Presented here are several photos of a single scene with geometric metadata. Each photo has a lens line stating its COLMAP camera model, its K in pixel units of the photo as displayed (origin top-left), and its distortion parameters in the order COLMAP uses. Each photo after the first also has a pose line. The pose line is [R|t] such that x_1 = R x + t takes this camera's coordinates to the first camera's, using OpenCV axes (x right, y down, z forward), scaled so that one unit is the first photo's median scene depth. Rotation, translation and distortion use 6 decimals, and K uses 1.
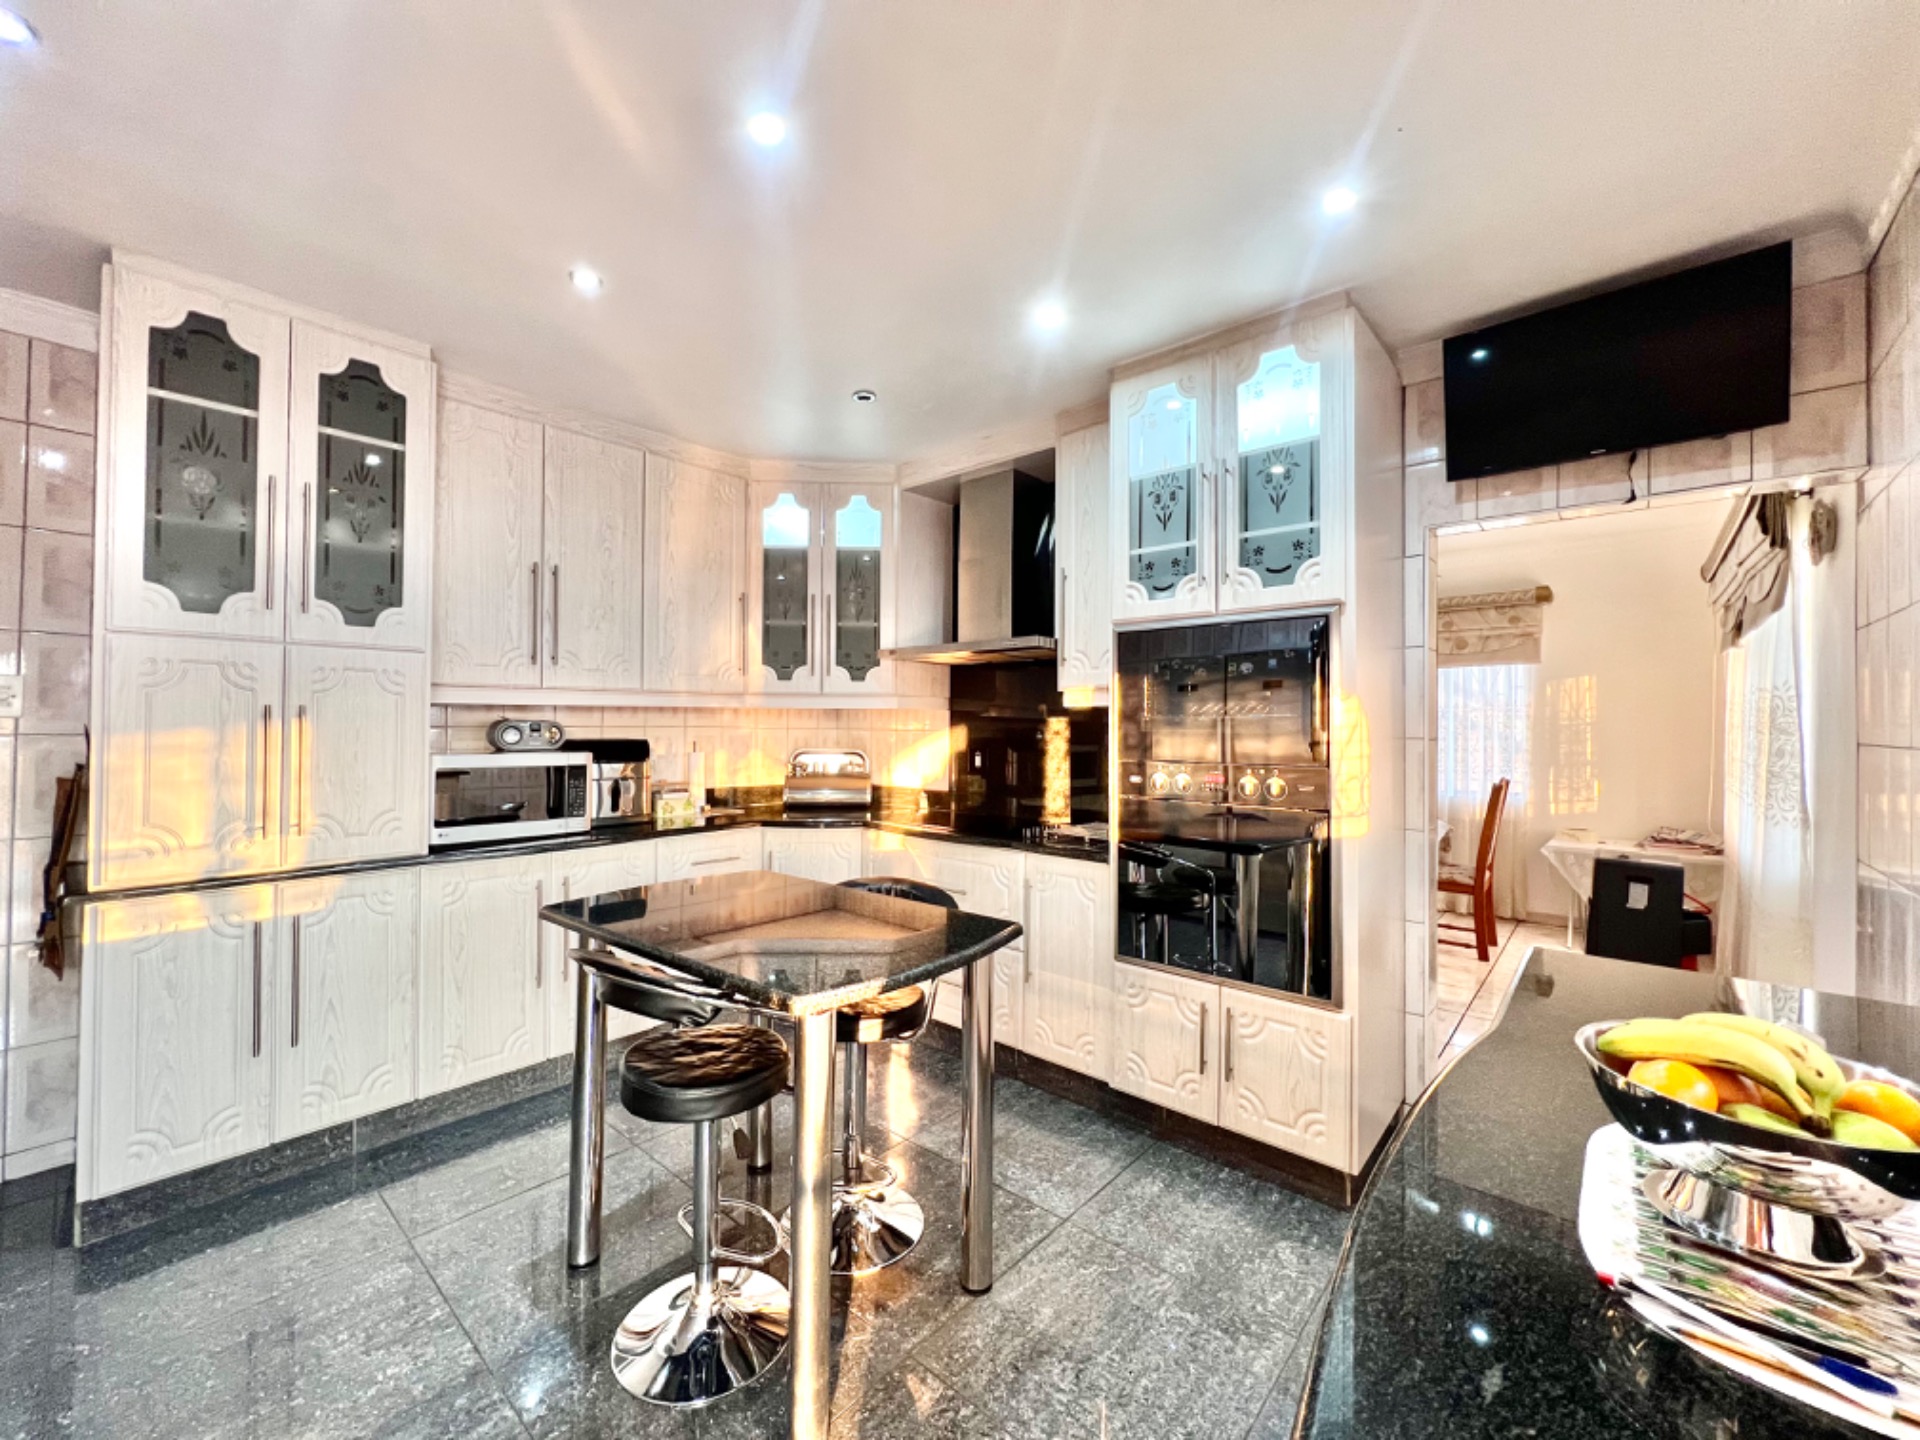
lens RADIAL K [[768.0, 0, 957.6], [0, 768.0, 723.3], [0, 0, 1]] dist [-0.006107, 0.000743]
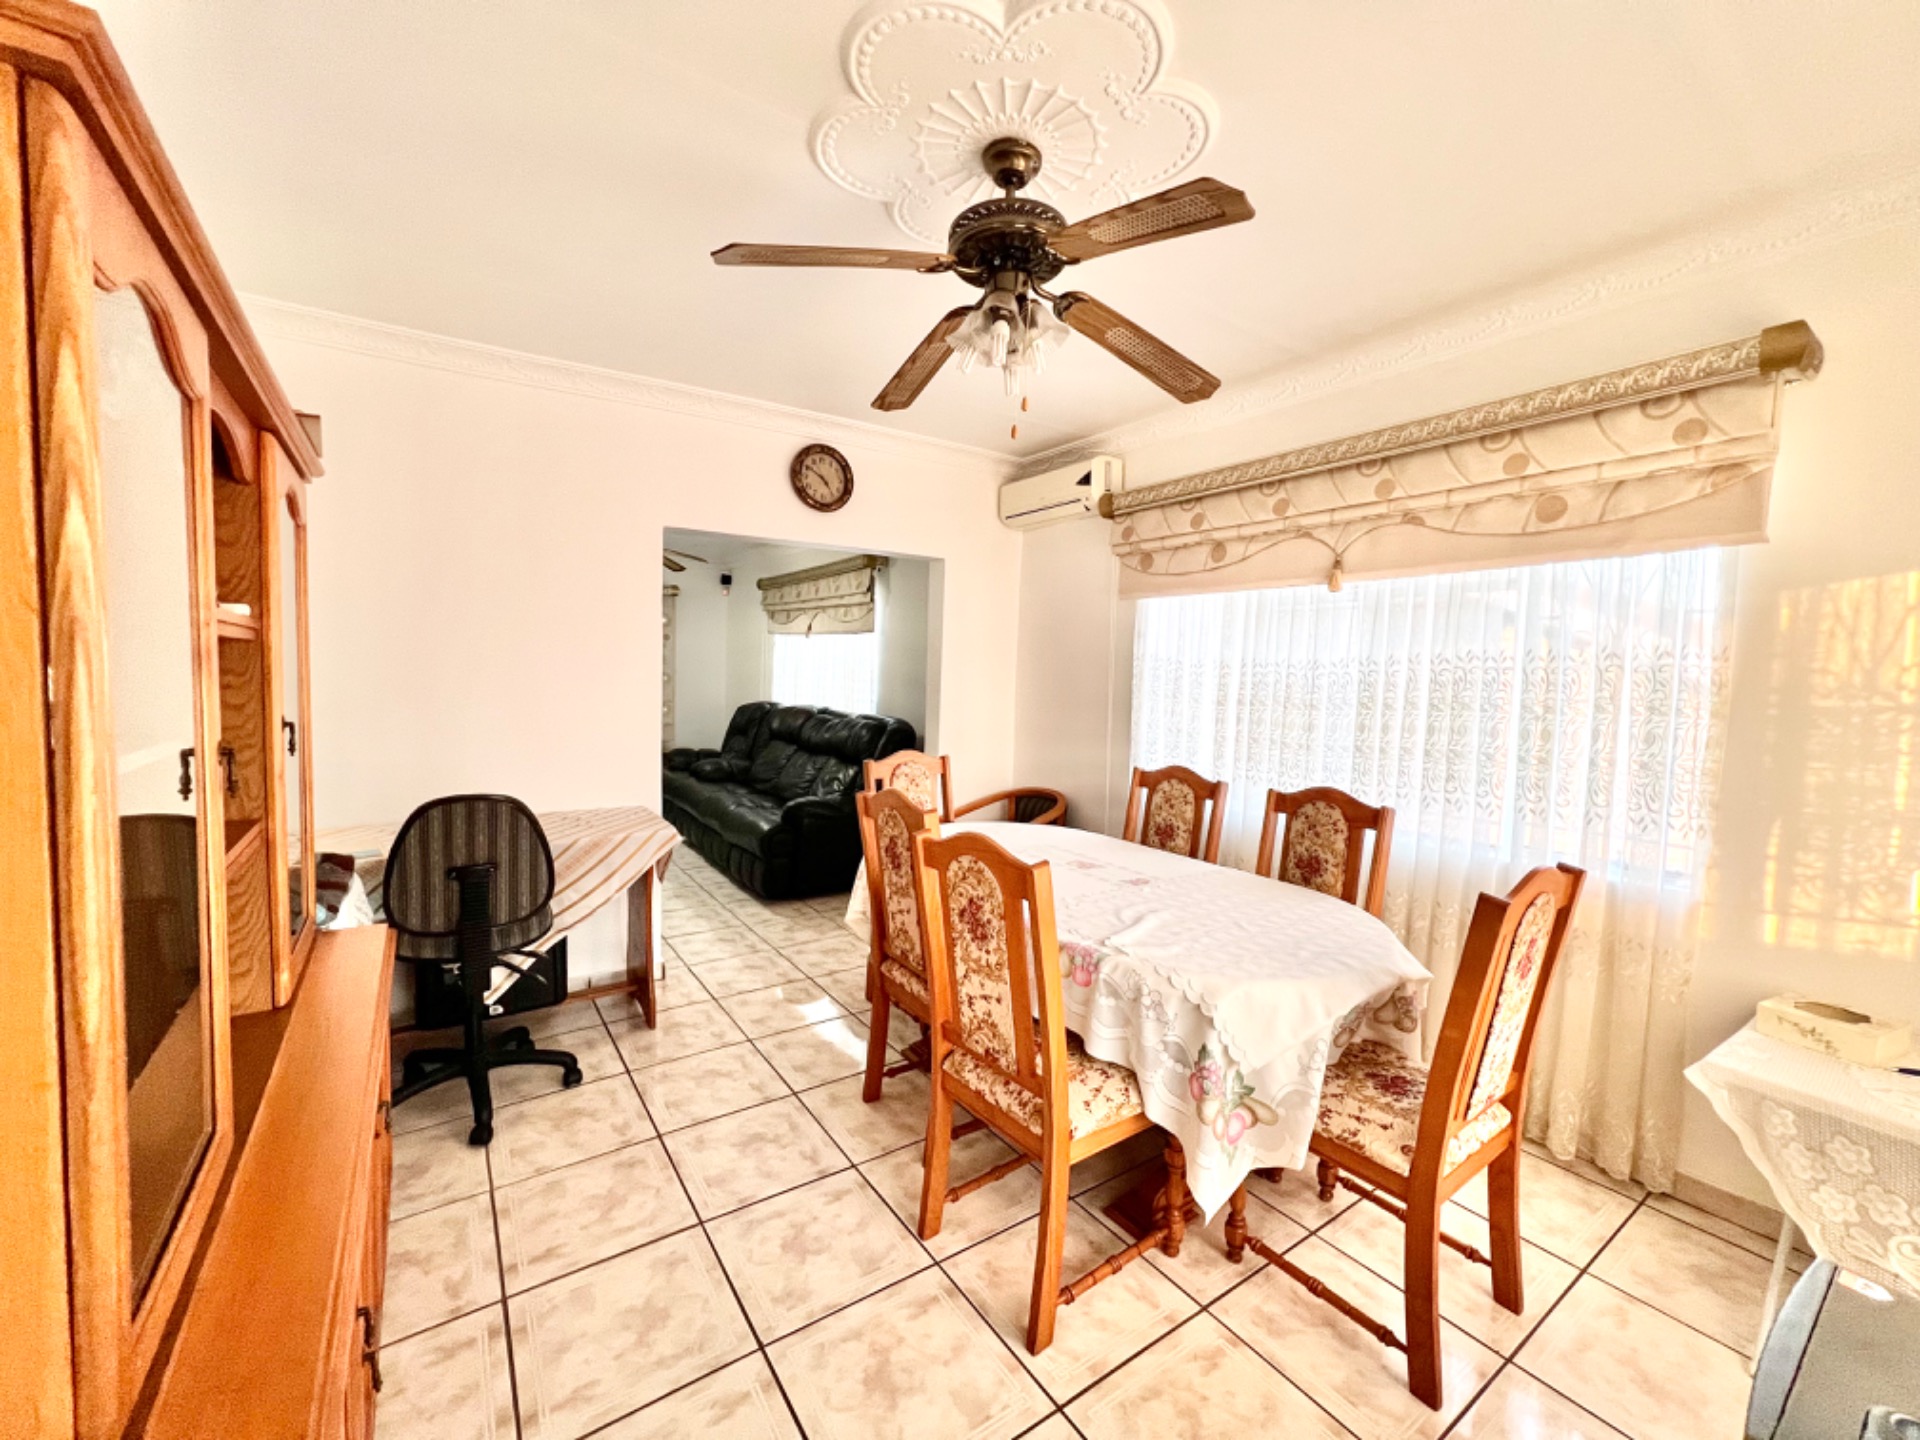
lens RADIAL K [[766.7, 0, 960.6], [0, 766.7, 724.7], [0, 0, 1]] dist [-0.000615, -0.000015]
pose [[0.971877, 0.035718, -0.232763, 0.362602], [-0.022657, 0.998027, 0.058551, -0.001795], [0.234396, -0.051630, 0.970769, 0.416533]]
